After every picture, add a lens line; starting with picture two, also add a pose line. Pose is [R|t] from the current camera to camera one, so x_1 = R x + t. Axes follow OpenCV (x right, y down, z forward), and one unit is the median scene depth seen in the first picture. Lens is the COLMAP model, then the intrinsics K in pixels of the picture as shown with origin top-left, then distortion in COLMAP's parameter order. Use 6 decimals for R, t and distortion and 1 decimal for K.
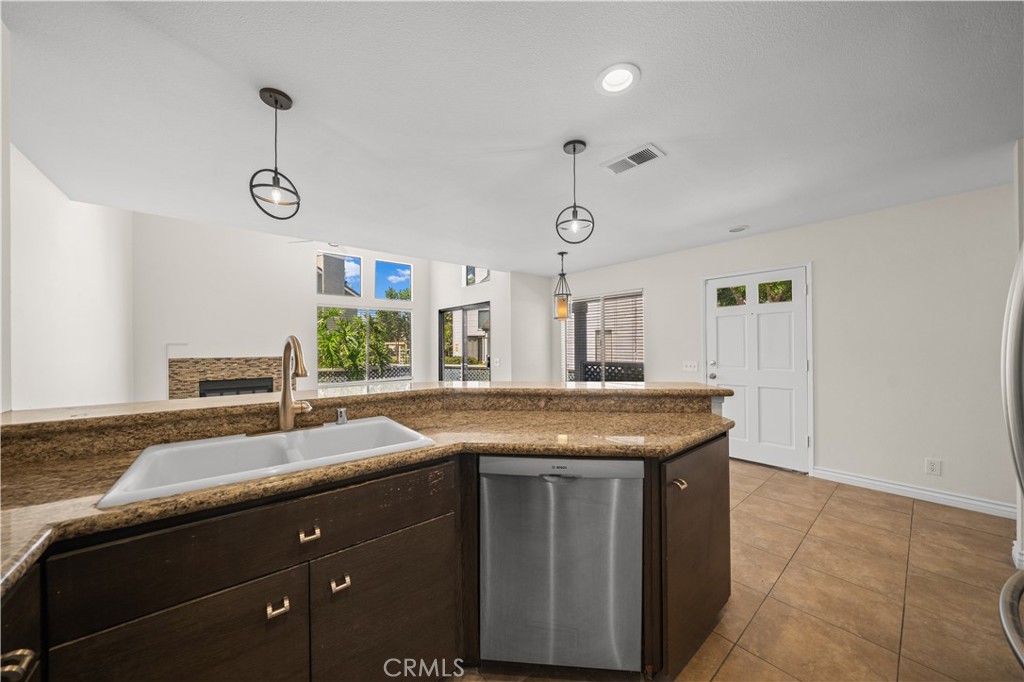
lens RADIAL K [[348.9, 0, 509.5], [0, 348.9, 344.0], [0, 0, 1]] dist [-0.005199, 0.000055]
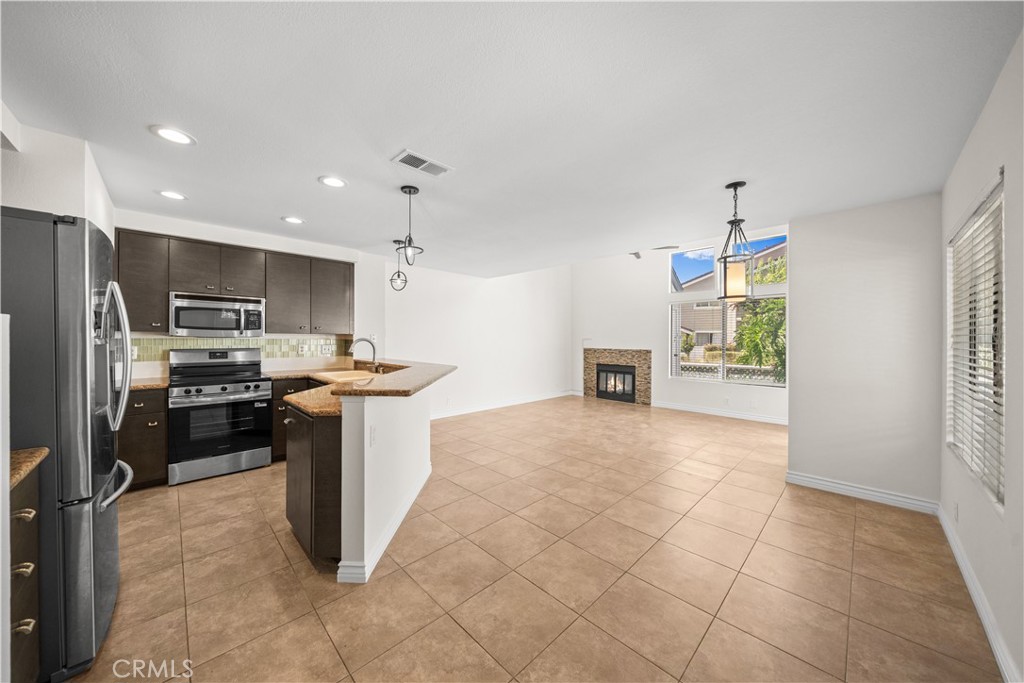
lens RADIAL K [[348.9, 0, 508.8], [0, 348.9, 338.8], [0, 0, 1]] dist [-0.005199, 0.000055]
pose [[0.082288, 0.005246, -0.996595, 0.600125], [0.000797, 0.999985, 0.005329, -0.009483], [0.996608, -0.001233, 0.082283, 0.502545]]
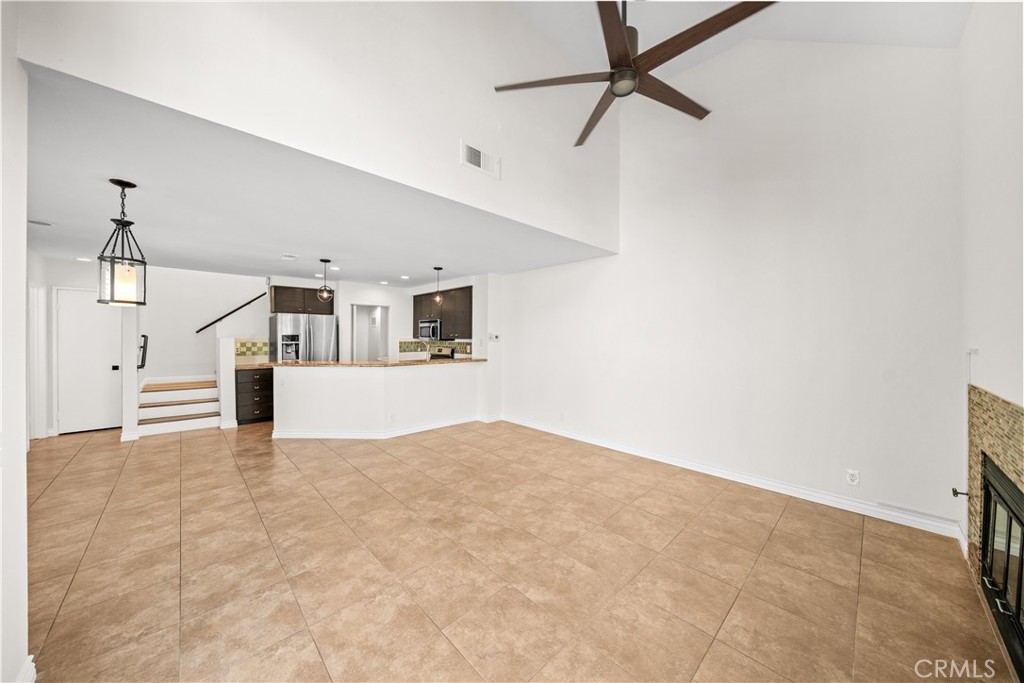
lens RADIAL K [[348.9, 0, 510.0], [0, 348.9, 339.1], [0, 0, 1]] dist [-0.005199, 0.000055]
pose [[-0.997757, -0.000092, -0.066946, -0.356174], [0.000042, 0.999998, -0.001995, -0.014250], [0.066946, -0.001993, -0.997755, 1.363650]]
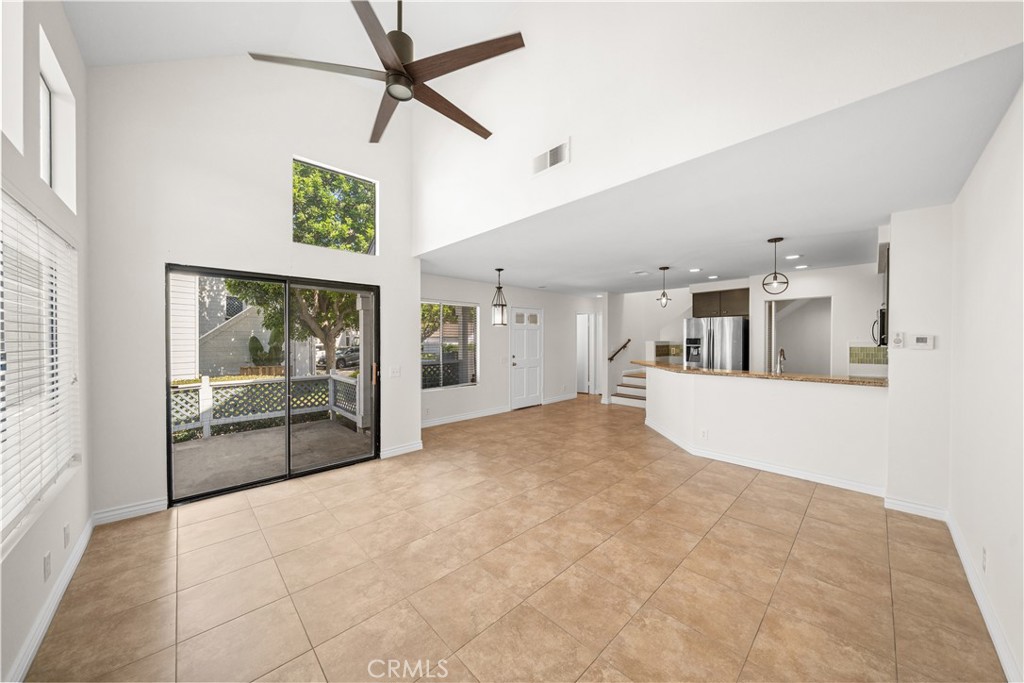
lens RADIAL K [[348.9, 0, 506.7], [0, 348.9, 341.4], [0, 0, 1]] dist [-0.005199, 0.000055]
pose [[-0.062716, -0.002157, 0.998029, -0.884940], [-0.007776, 0.999968, 0.001673, -0.017058], [-0.998001, -0.007656, -0.062731, 0.906447]]
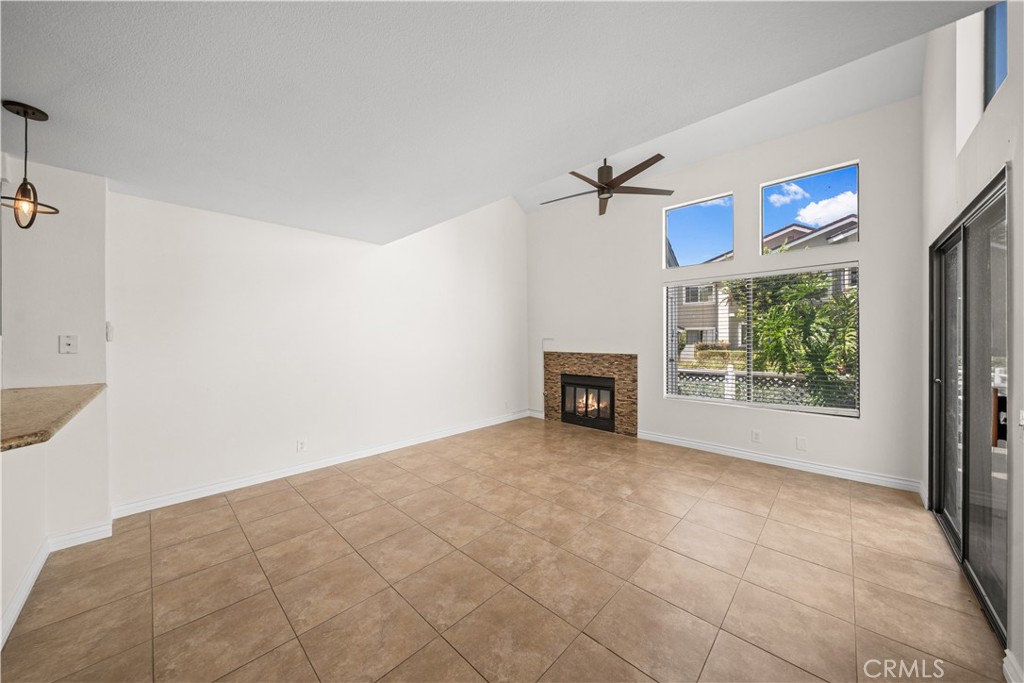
lens RADIAL K [[348.9, 0, 508.2], [0, 348.9, 334.1], [0, 0, 1]] dist [-0.005199, 0.000055]
pose [[0.113703, -0.006931, -0.993491, 0.162893], [0.010164, 0.999931, -0.005813, -0.010514], [0.993463, -0.009437, 0.113765, 0.727893]]
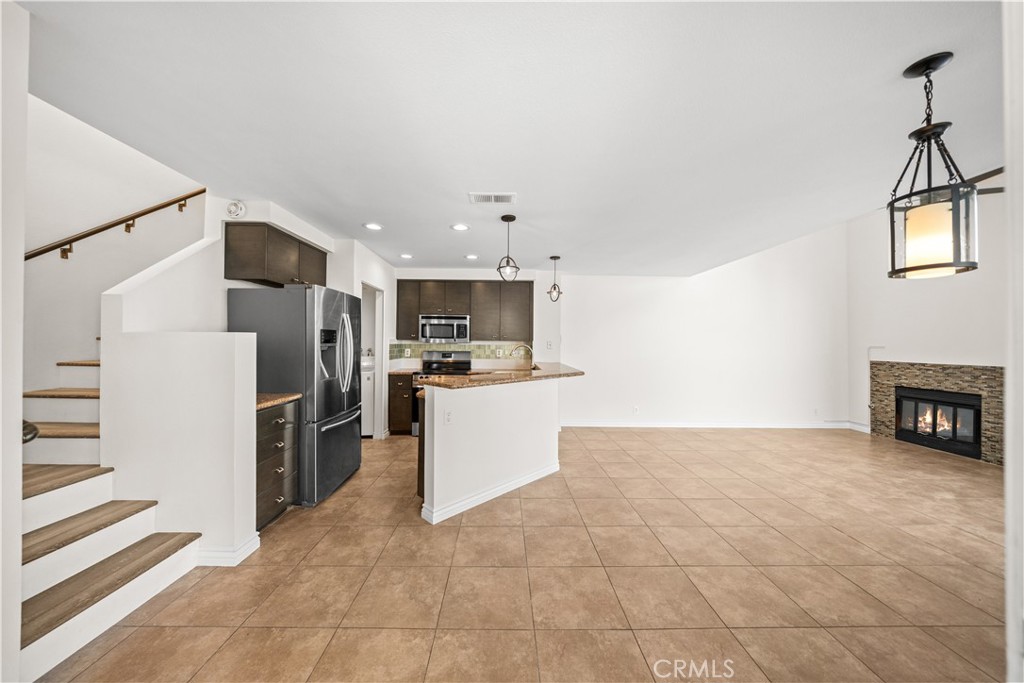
lens RADIAL K [[348.9, 0, 510.1], [0, 348.9, 340.3], [0, 0, 1]] dist [-0.005199, 0.000055]
pose [[-0.625094, -0.010680, -0.780477, 0.543541], [-0.001491, 0.999921, -0.012490, -0.006232], [0.780548, -0.006644, -0.625060, 0.779365]]
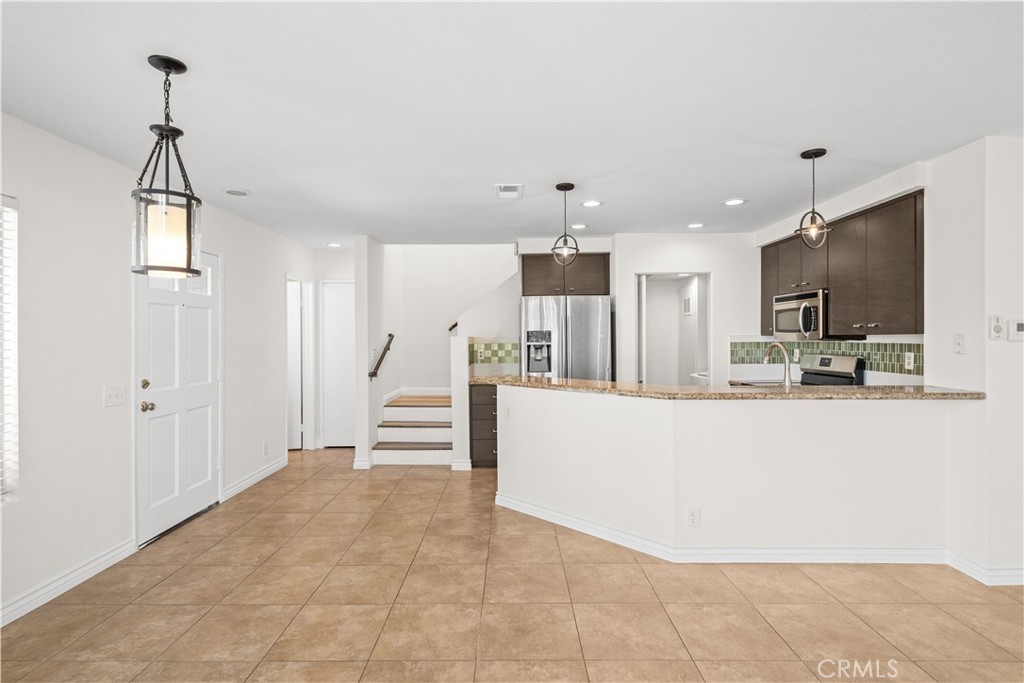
lens RADIAL K [[509.4, 0, 505.3], [0, 509.4, 336.6], [0, 0, 1]] dist [0.001250, -0.000560]
pose [[-0.762125, 0.008856, 0.647369, -0.321129], [0.002901, 0.999943, -0.010263, -0.008864], [-0.647424, -0.005943, -0.762107, 0.995449]]
